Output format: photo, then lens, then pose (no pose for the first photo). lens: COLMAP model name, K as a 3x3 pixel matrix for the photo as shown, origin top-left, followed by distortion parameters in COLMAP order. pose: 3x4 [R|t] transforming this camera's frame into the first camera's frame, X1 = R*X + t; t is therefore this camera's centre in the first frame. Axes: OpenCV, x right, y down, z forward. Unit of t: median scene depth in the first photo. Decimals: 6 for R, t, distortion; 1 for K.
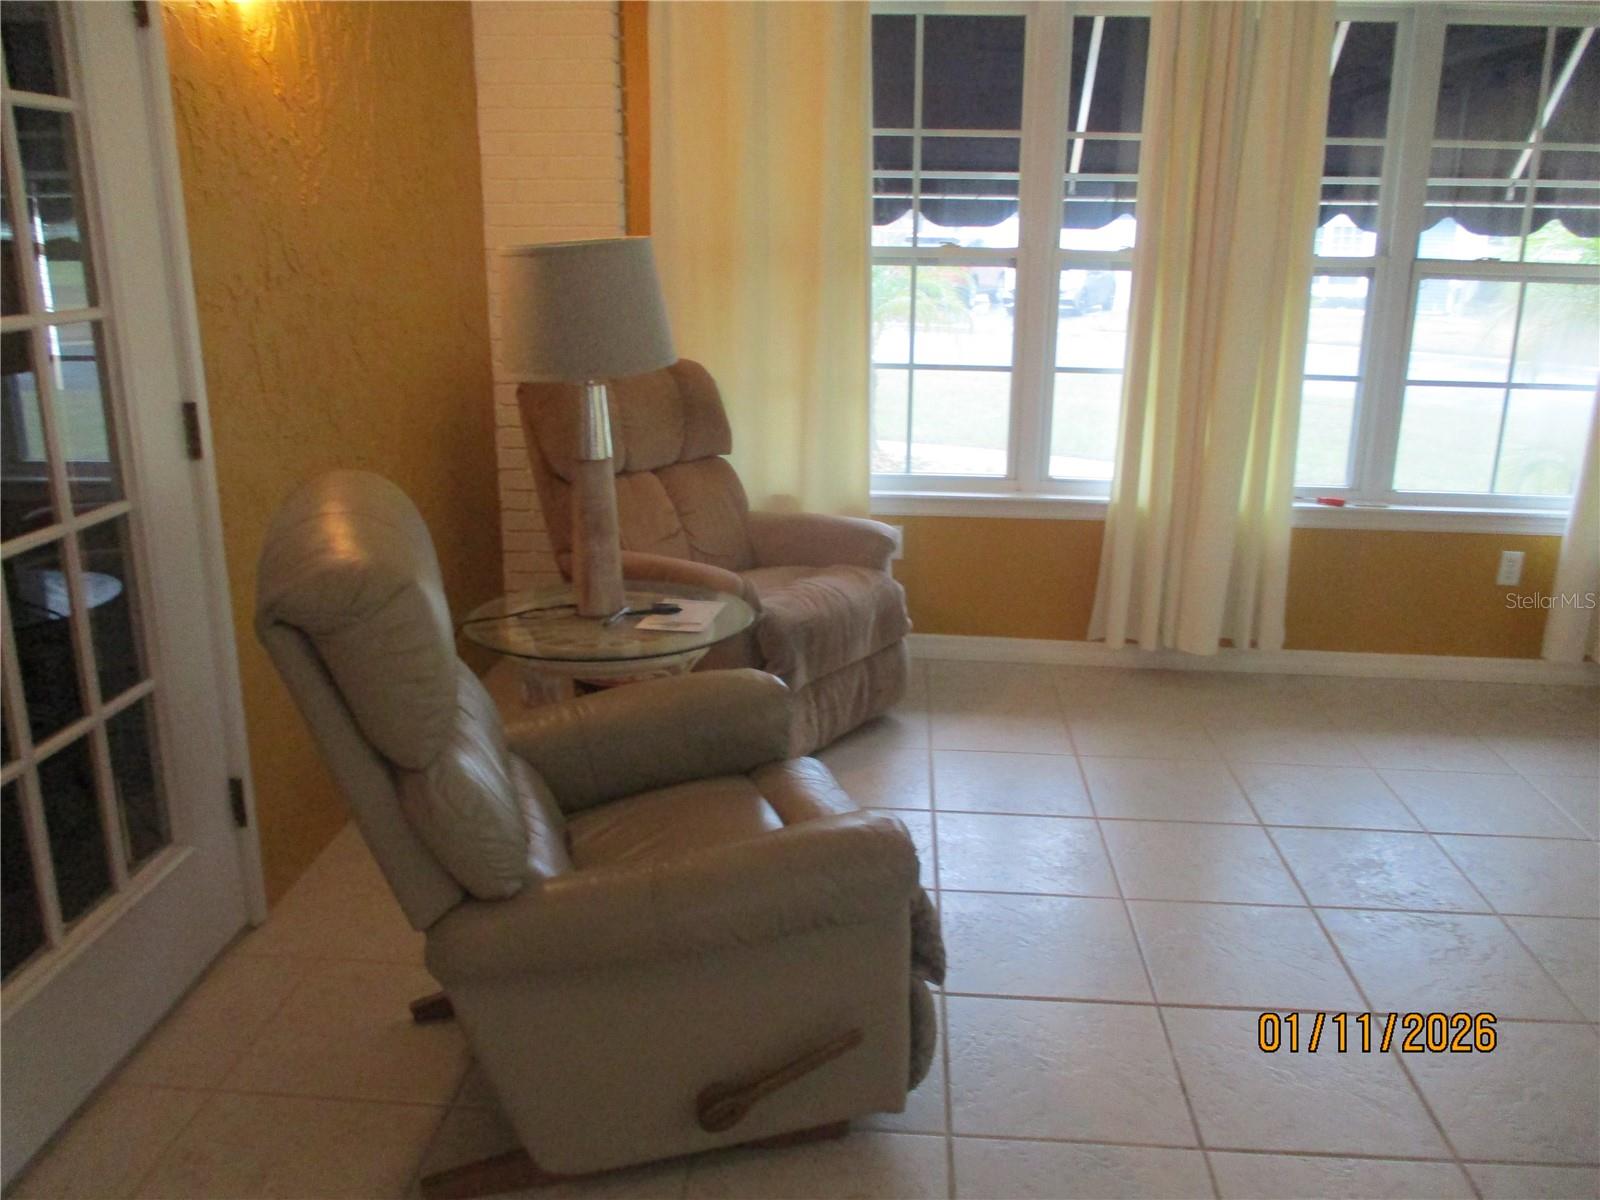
lens RADIAL K [[1367.6, 0, 830.7], [0, 1367.6, 600.7], [0, 0, 1]] dist [-0.029459, 0.012924]
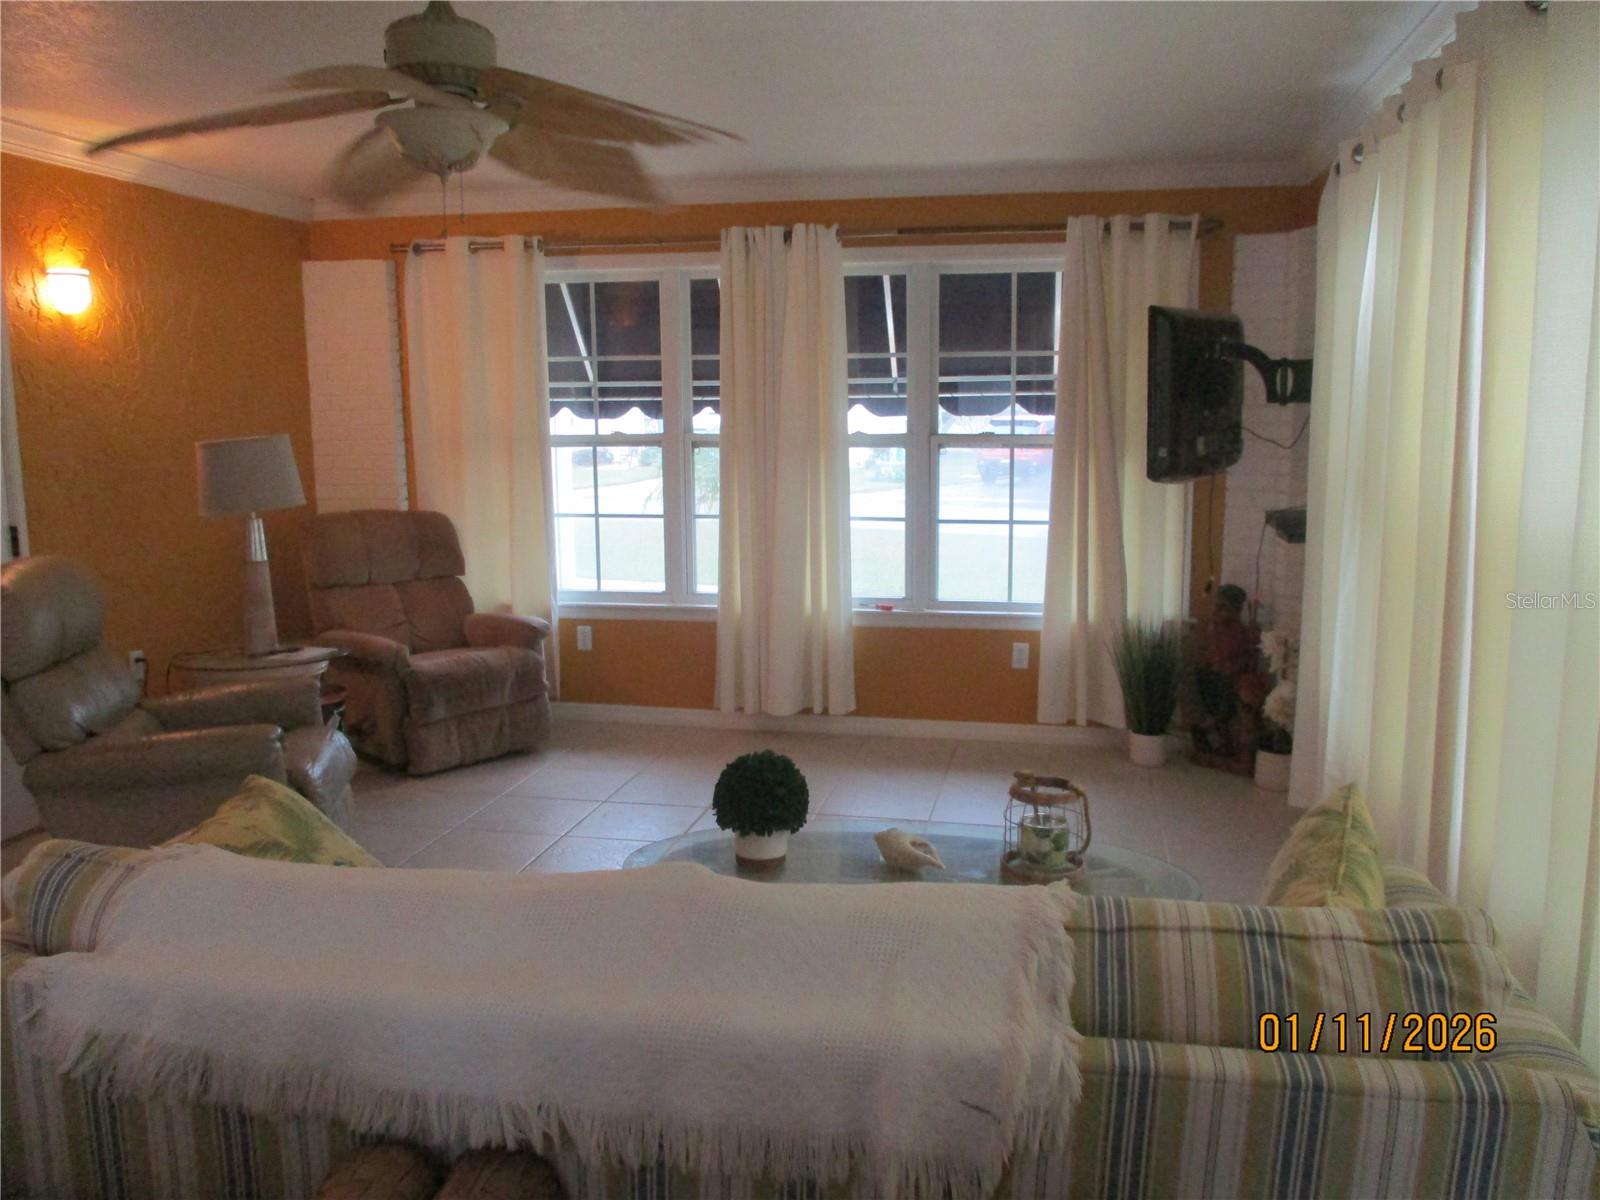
lens RADIAL K [[1367.6, 0, 830.7], [0, 1367.6, 600.7], [0, 0, 1]] dist [-0.029459, 0.012924]
pose [[0.991060, -0.003907, -0.133361, 0.510049], [-0.013694, 0.991313, -0.130811, 0.105439], [0.132714, 0.131468, 0.982397, -0.381561]]
